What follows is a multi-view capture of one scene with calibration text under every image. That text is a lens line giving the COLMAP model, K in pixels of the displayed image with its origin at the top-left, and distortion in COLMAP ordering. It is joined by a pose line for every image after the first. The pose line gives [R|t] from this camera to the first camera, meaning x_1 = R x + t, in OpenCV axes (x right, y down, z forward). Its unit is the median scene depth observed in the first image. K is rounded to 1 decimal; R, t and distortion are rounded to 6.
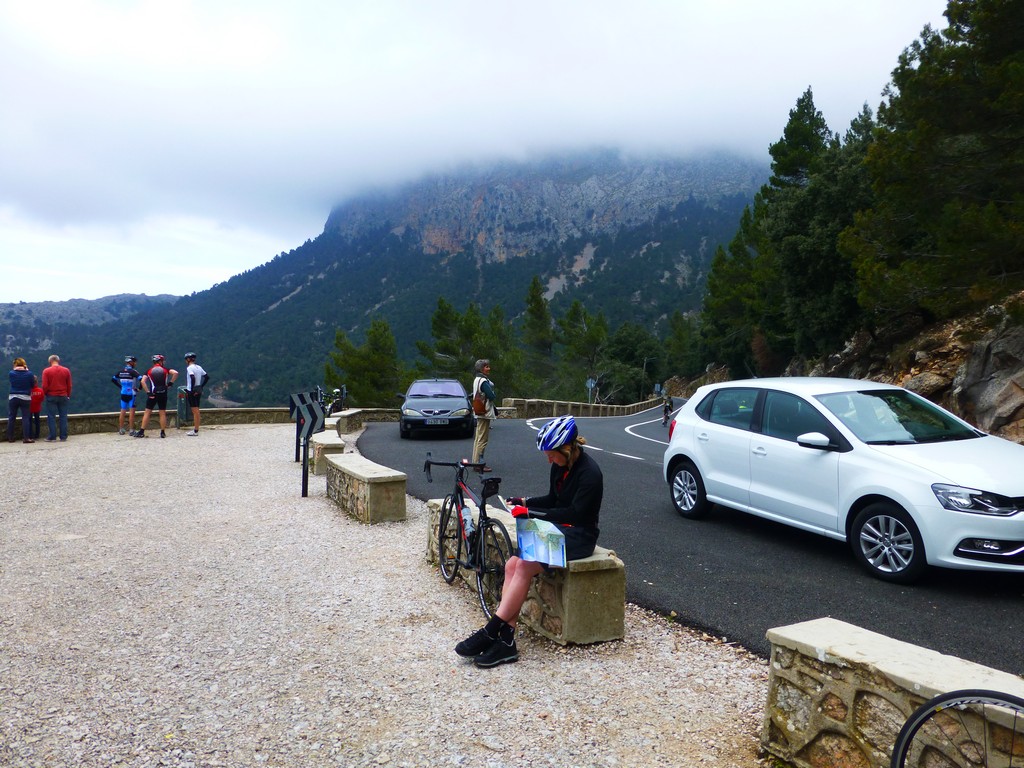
lens RADIAL K [[731.6, 0, 512.7], [0, 731.6, 385.8], [0, 0, 1]] dist [-0.000928, 0.012449]
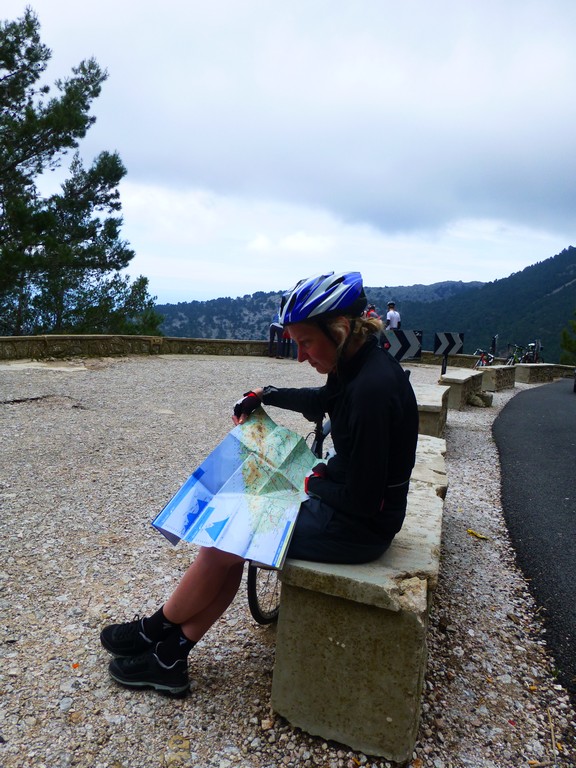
lens RADIAL K [[548.7, 0, 285.2], [0, 548.7, 380.8], [0, 0, 1]] dist [-0.000928, 0.012449]
pose [[0.717426, 0.117080, -0.686726, 0.178238], [-0.079594, 0.993097, 0.086161, 0.049694], [0.692073, -0.007155, 0.721792, 0.412307]]
